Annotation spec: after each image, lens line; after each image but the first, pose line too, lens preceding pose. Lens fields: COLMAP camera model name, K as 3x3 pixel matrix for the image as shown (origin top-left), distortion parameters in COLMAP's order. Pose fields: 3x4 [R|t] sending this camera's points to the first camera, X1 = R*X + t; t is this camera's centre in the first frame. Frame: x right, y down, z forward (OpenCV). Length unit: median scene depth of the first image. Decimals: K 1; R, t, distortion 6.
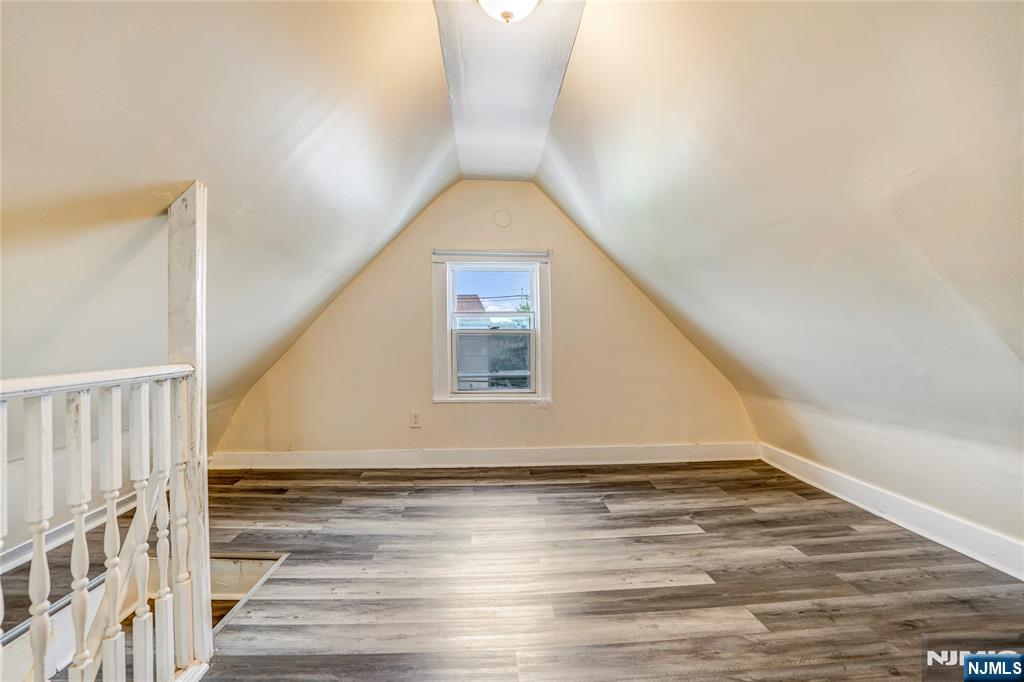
lens RADIAL K [[488.1, 0, 512.0], [0, 488.1, 341.0], [0, 0, 1]] dist [-0.043611, 0.000445]
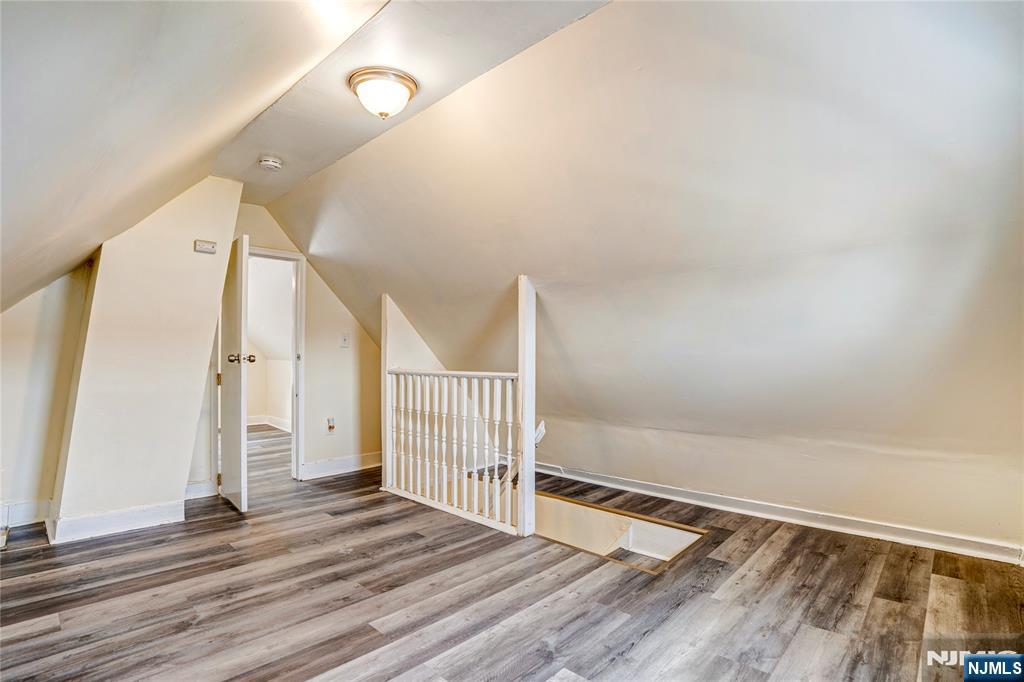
lens RADIAL K [[488.1, 0, 512.0], [0, 488.1, 341.0], [0, 0, 1]] dist [-0.043611, 0.000445]
pose [[-0.717134, -0.020621, -0.696630, 0.609655], [-0.006301, 0.999713, -0.023107, -0.030482], [0.696906, -0.012182, -0.717059, 1.978644]]
